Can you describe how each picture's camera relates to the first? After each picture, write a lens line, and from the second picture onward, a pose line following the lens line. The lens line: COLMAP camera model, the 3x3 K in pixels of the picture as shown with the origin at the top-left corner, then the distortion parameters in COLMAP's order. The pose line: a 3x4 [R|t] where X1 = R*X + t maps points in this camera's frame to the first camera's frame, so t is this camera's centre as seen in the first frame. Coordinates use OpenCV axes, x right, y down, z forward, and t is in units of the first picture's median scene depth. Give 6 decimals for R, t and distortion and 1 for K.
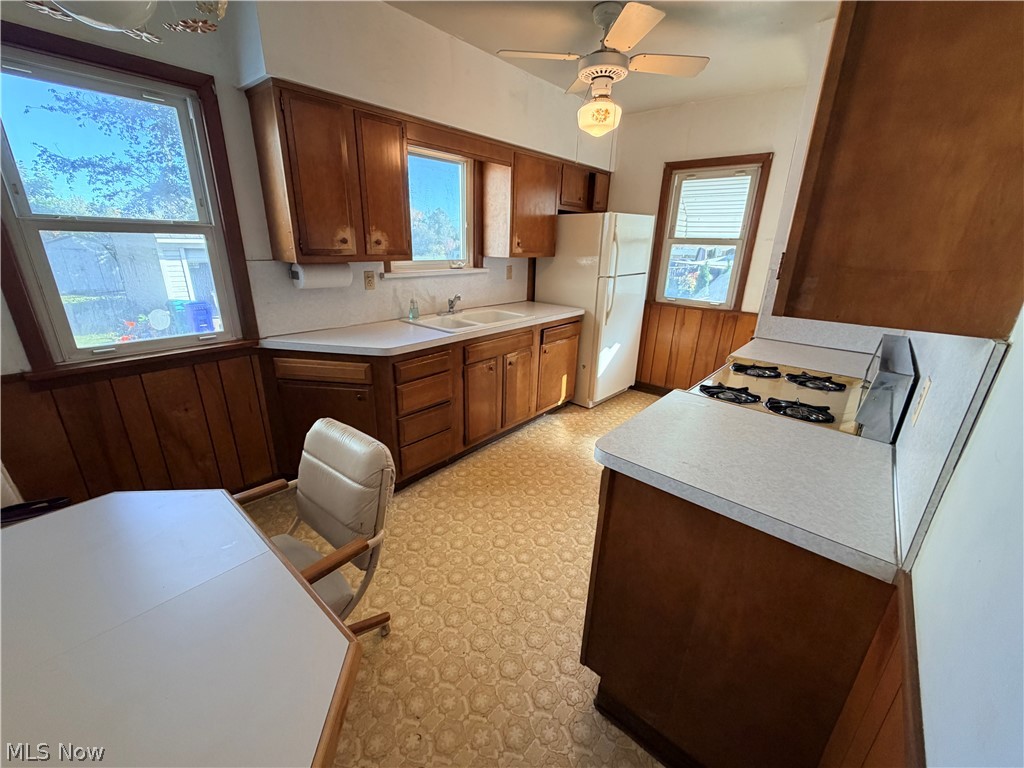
lens RADIAL K [[410.9, 0, 509.0], [0, 410.9, 383.9], [0, 0, 1]] dist [0.001940, 0.000230]
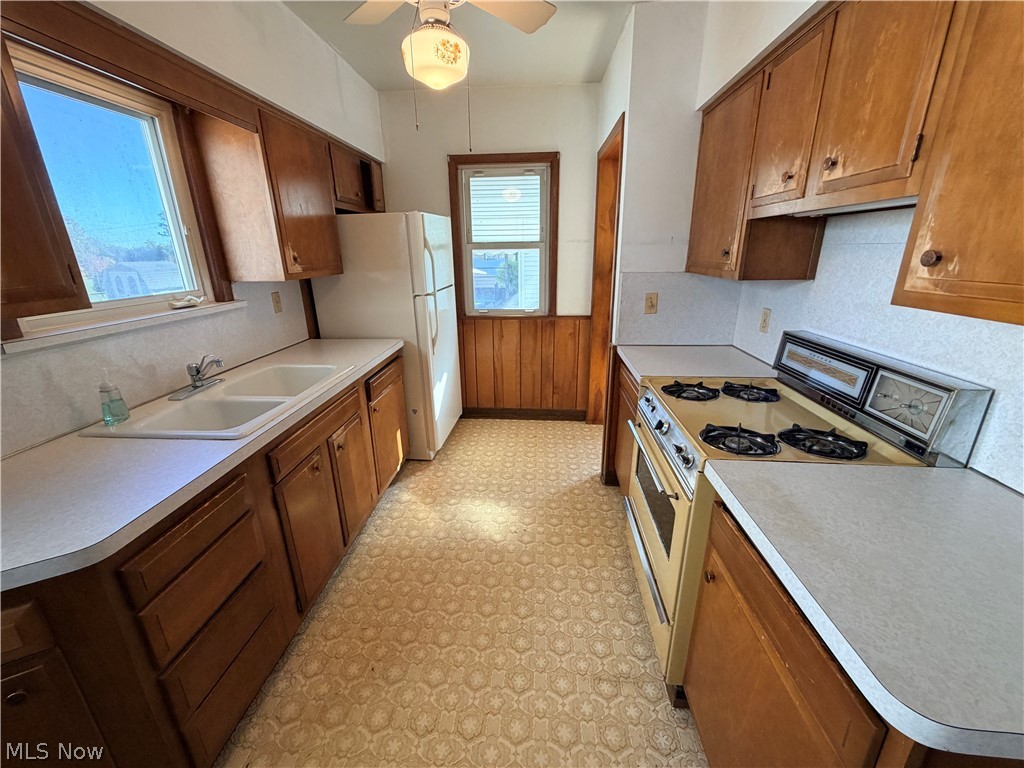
lens RADIAL K [[410.9, 0, 509.0], [0, 410.9, 383.9], [0, 0, 1]] dist [0.001940, 0.000230]
pose [[0.802921, -0.220697, 0.553724, -0.099953], [0.228884, 0.971872, 0.055466, -0.103496], [-0.550390, 0.082204, 0.830851, 0.281512]]
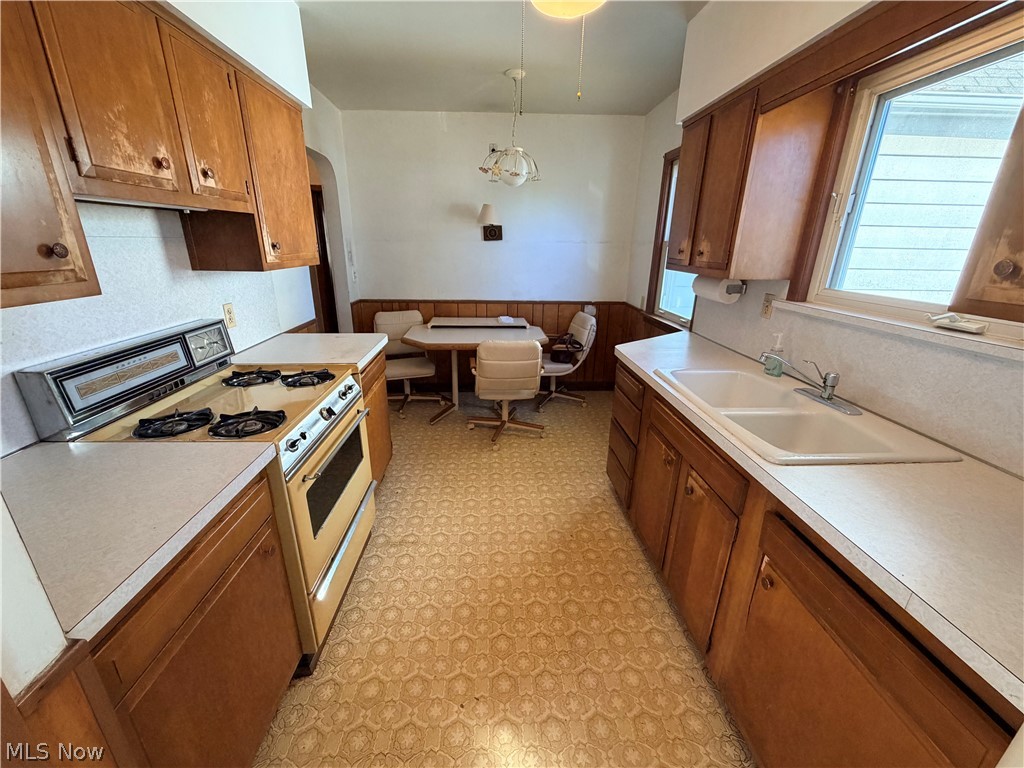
lens RADIAL K [[415.3, 0, 507.8], [0, 415.3, 382.0], [0, 0, 1]] dist [0.008088, 0.000143]
pose [[-0.727153, 0.185986, -0.660800, 0.563615], [-0.259683, 0.816543, 0.515579, -0.377117], [0.635463, 0.546503, -0.545455, 1.099450]]
